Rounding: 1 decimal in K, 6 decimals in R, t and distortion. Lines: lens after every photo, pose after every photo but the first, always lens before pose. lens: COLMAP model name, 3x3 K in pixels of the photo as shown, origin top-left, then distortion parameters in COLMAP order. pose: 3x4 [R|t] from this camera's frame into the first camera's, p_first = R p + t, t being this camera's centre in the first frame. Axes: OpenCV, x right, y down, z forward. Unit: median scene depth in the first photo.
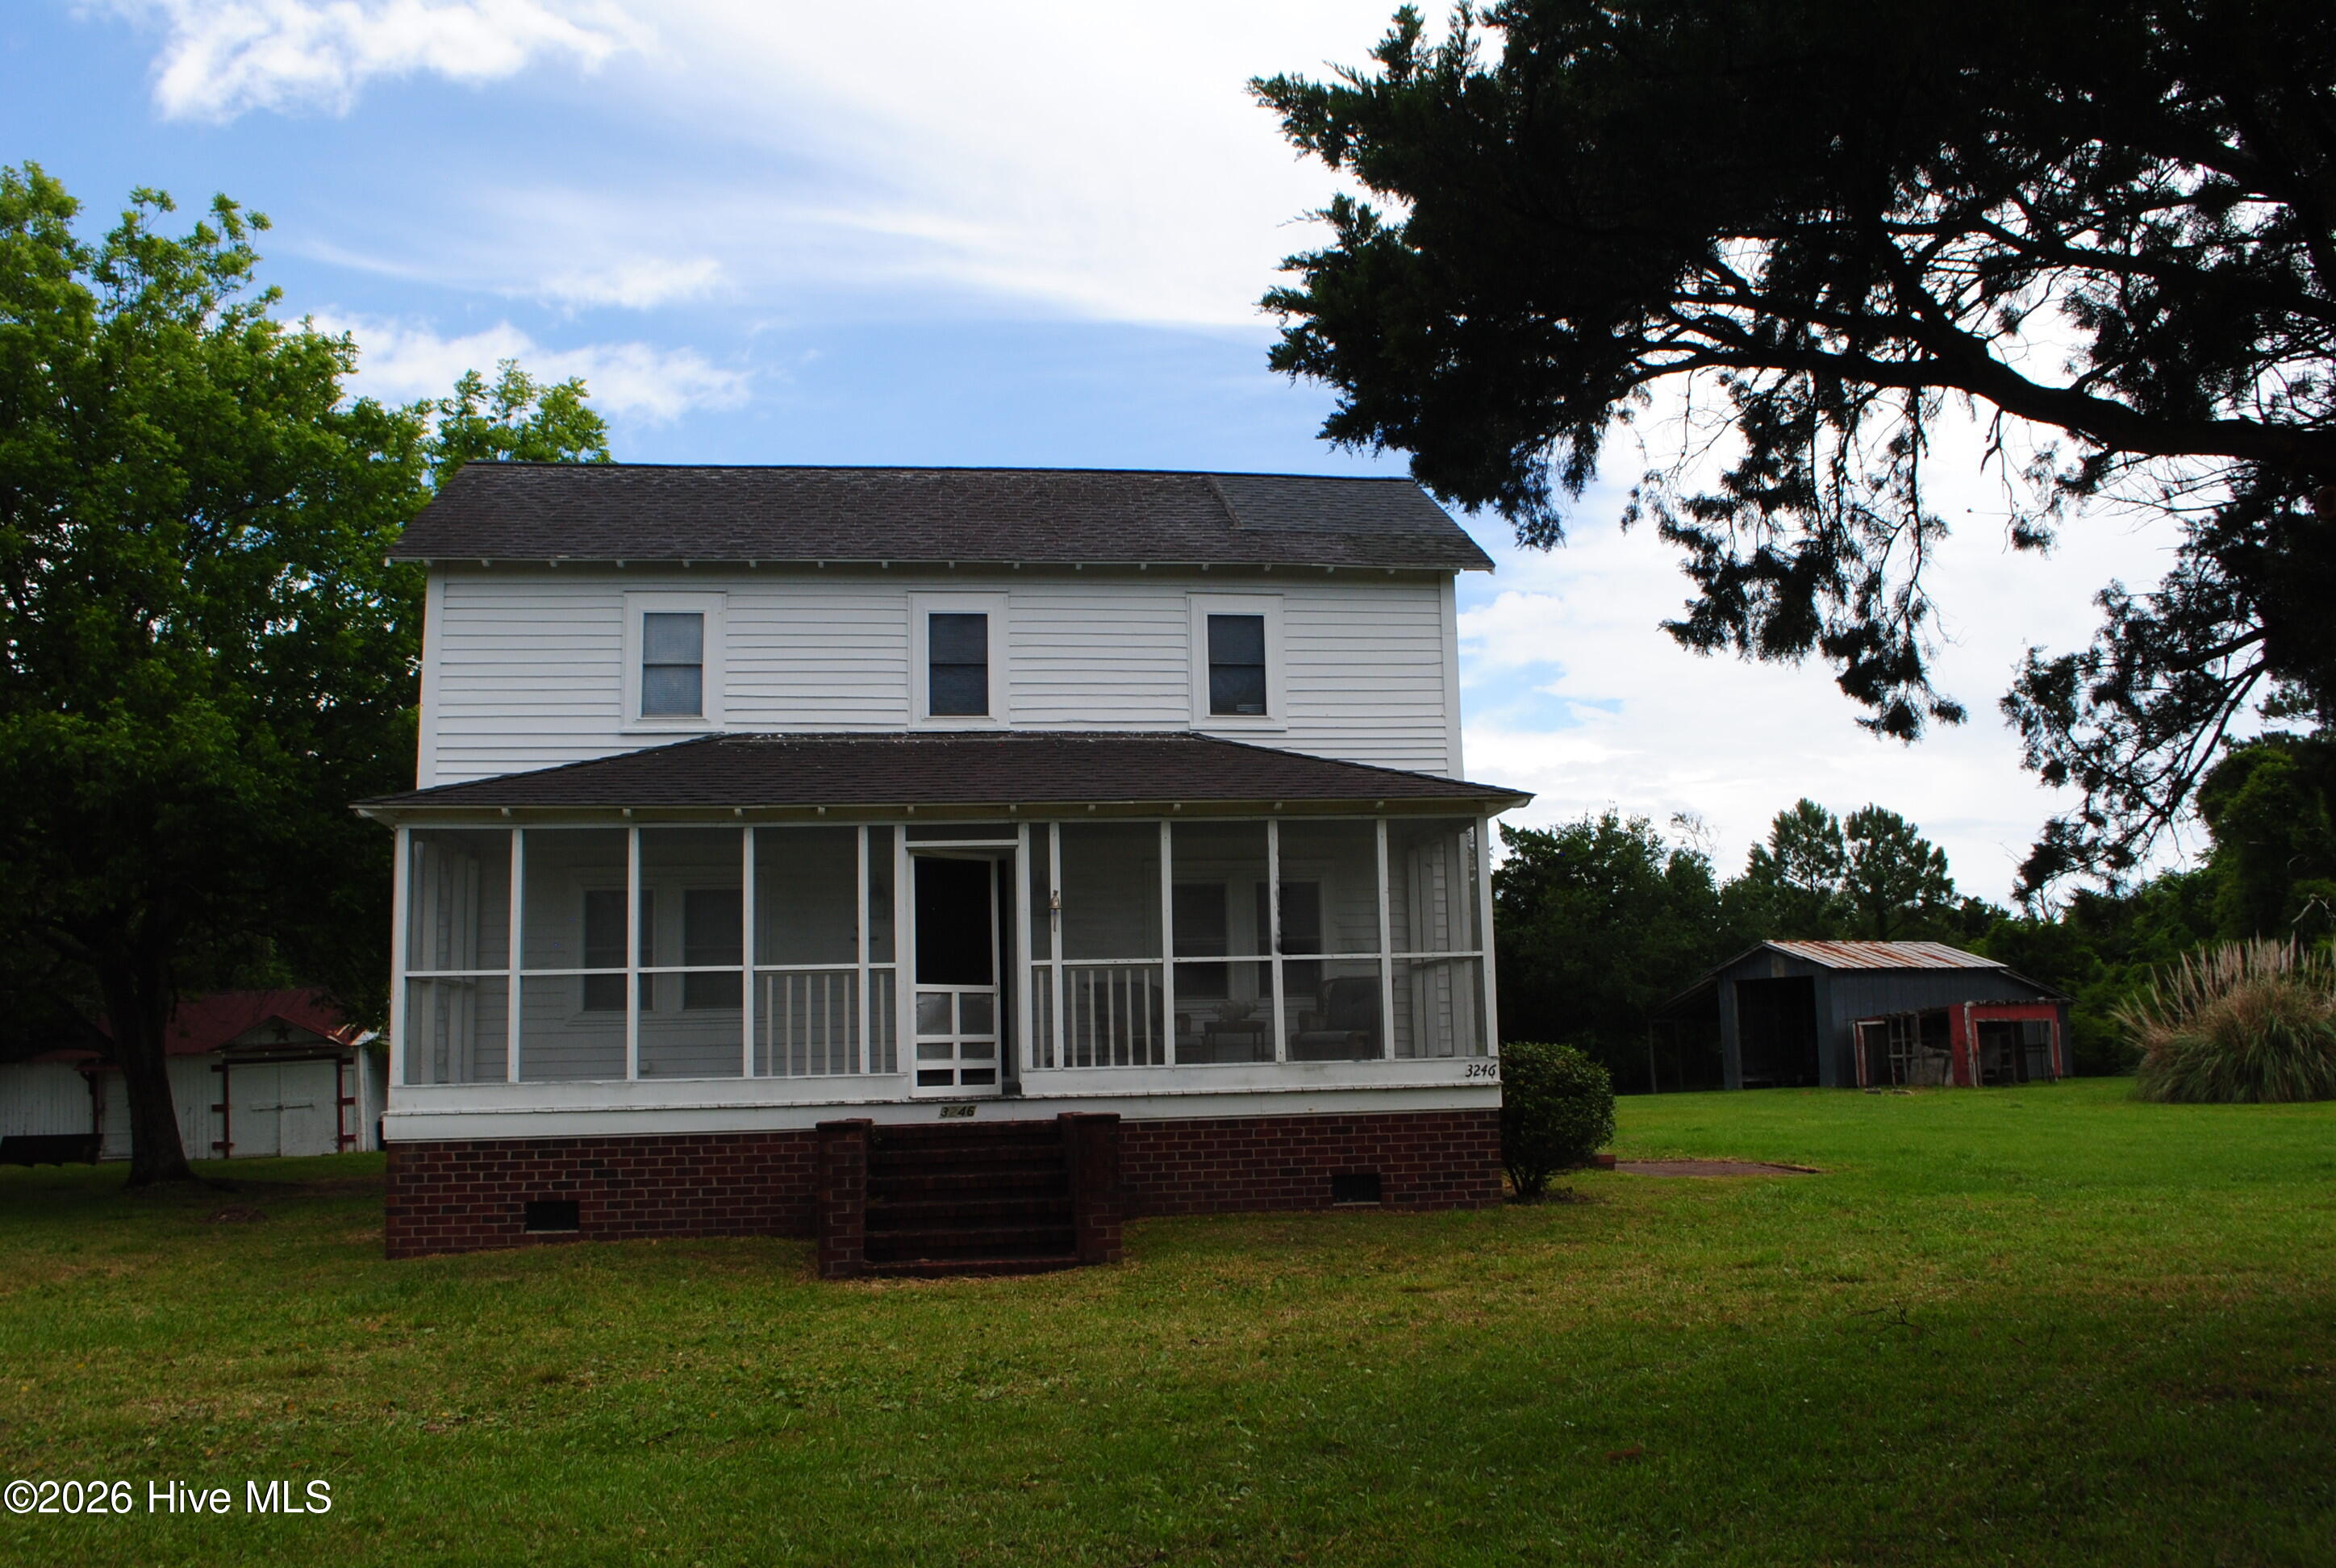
lens RADIAL K [[1826.3, 0, 1169.9], [0, 1826.3, 780.3], [0, 0, 1]] dist [-0.065963, -0.000836]
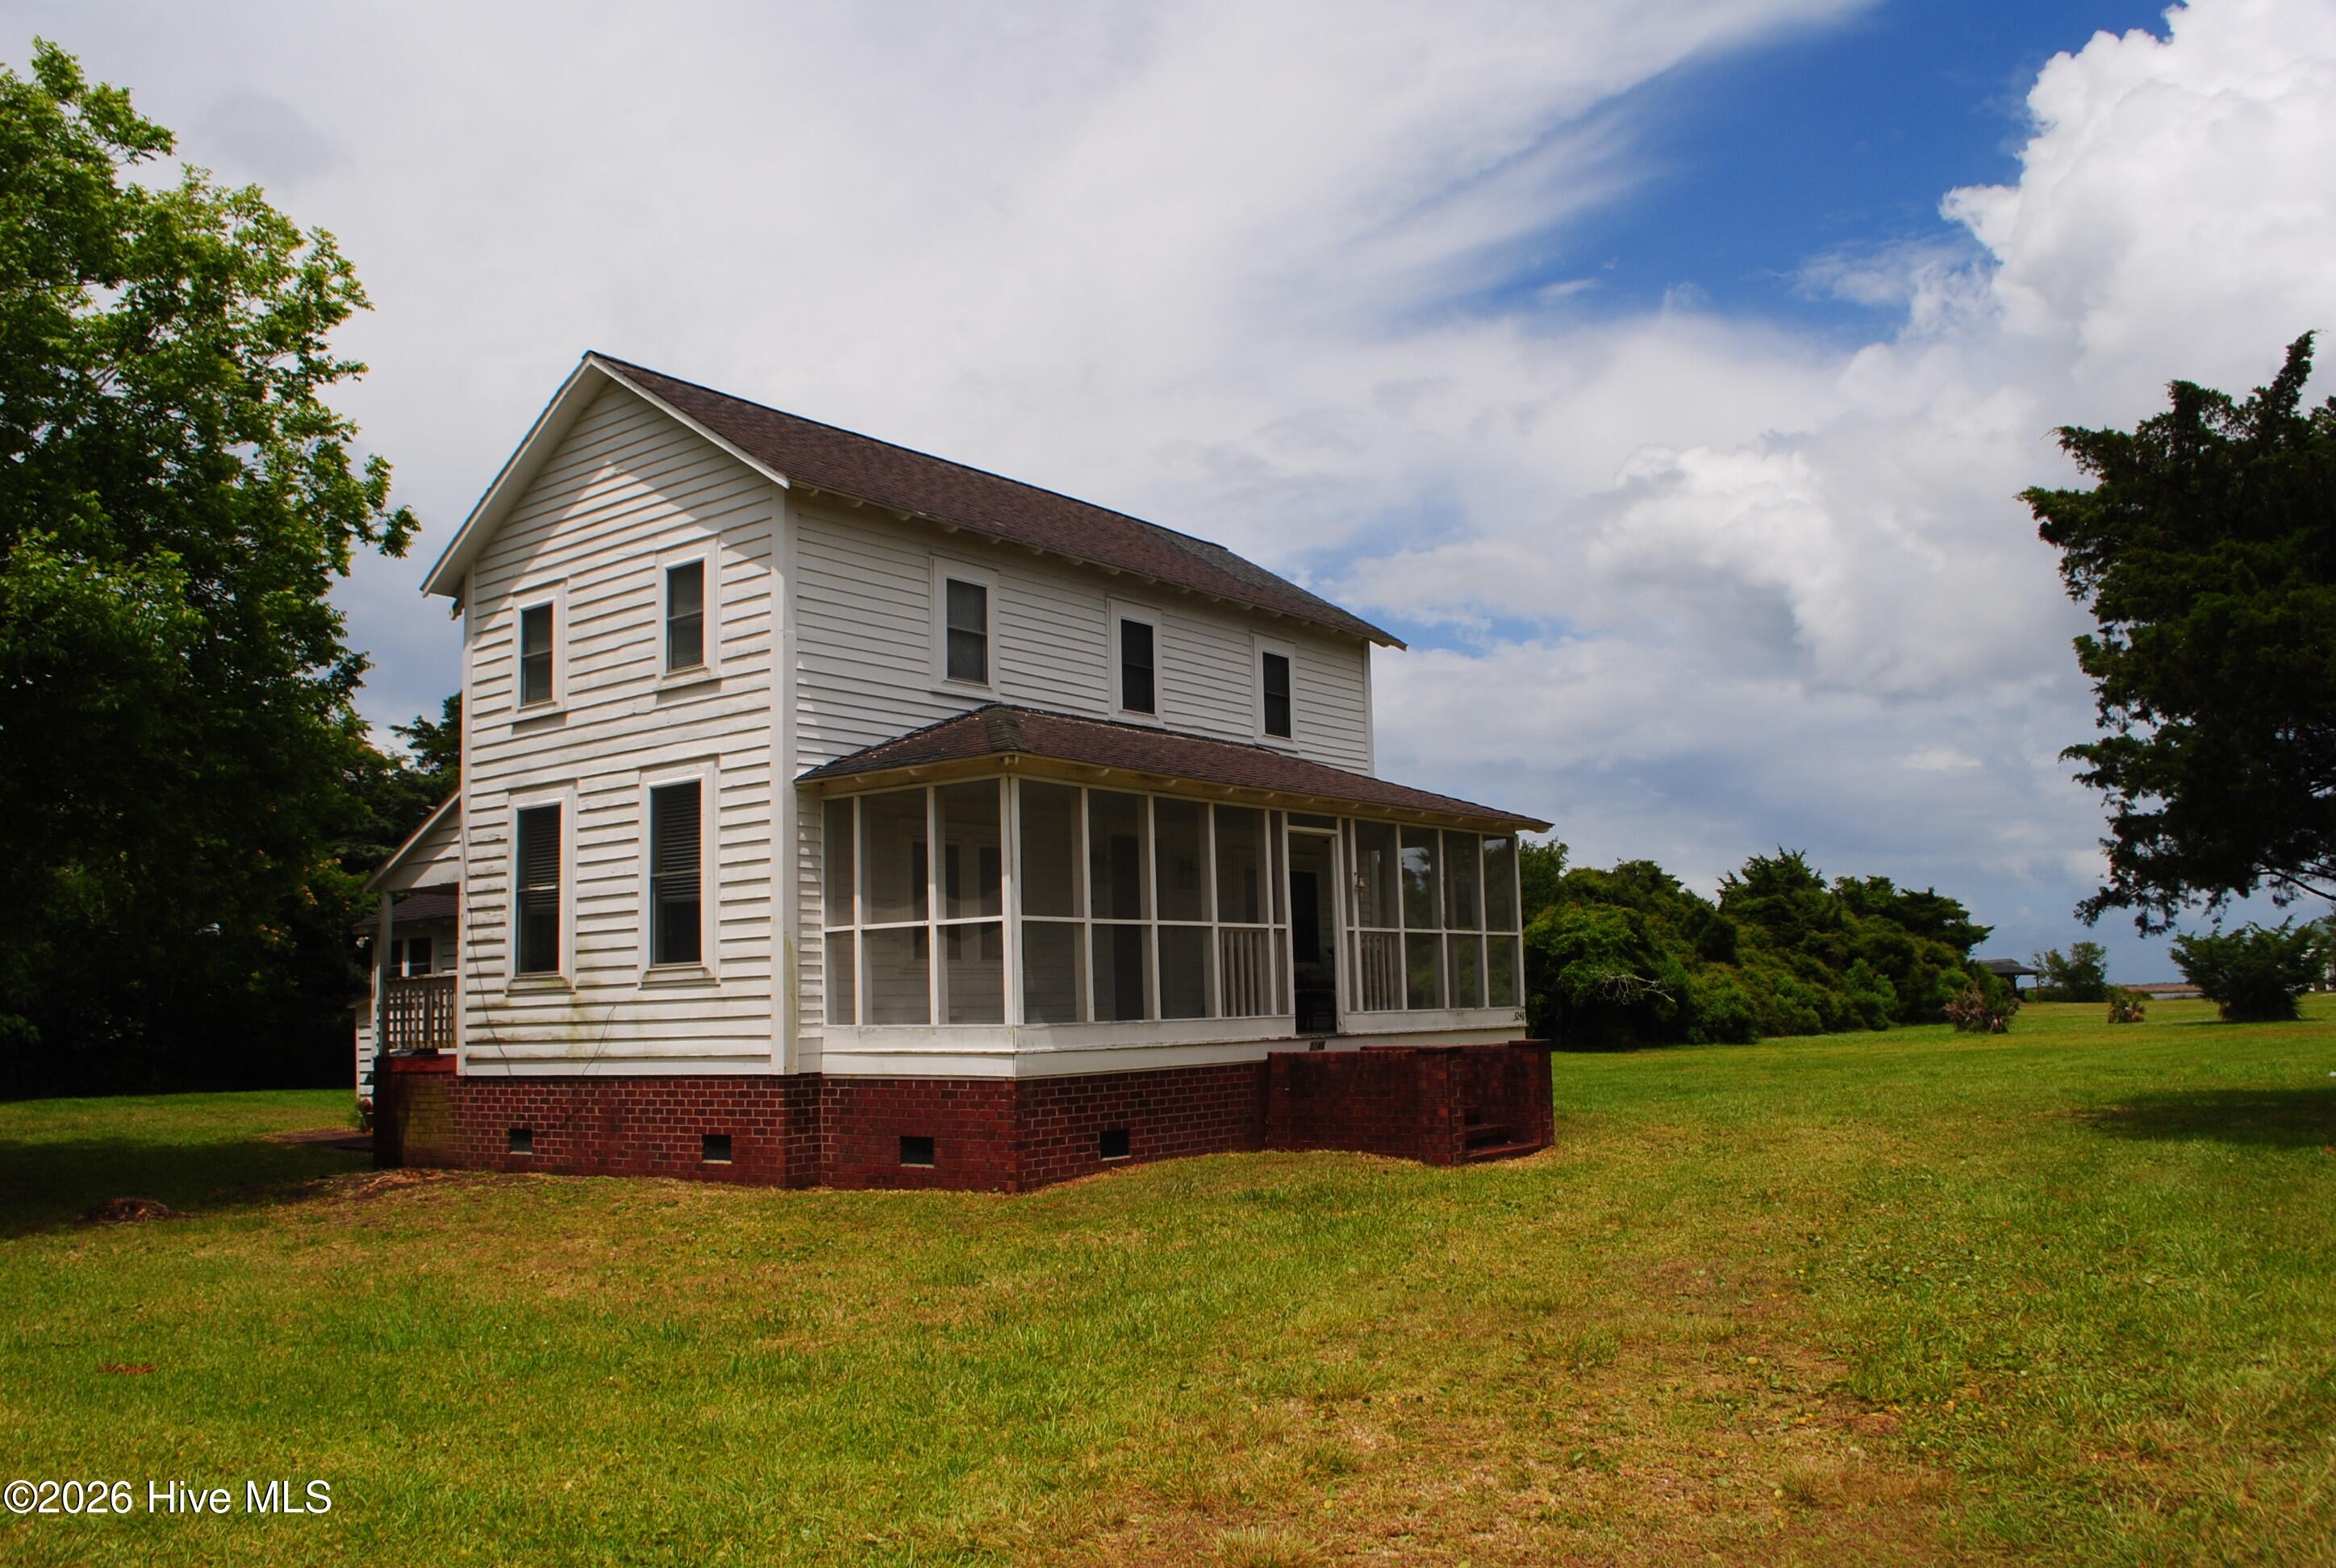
lens RADIAL K [[1826.3, 0, 1174.2], [0, 1826.3, 788.7], [0, 0, 1]] dist [-0.065963, -0.000836]
pose [[0.712929, 0.091758, 0.695207, -0.981425], [-0.095703, 0.994857, -0.033165, 0.053125], [-0.694674, -0.042889, 0.718044, 0.166213]]
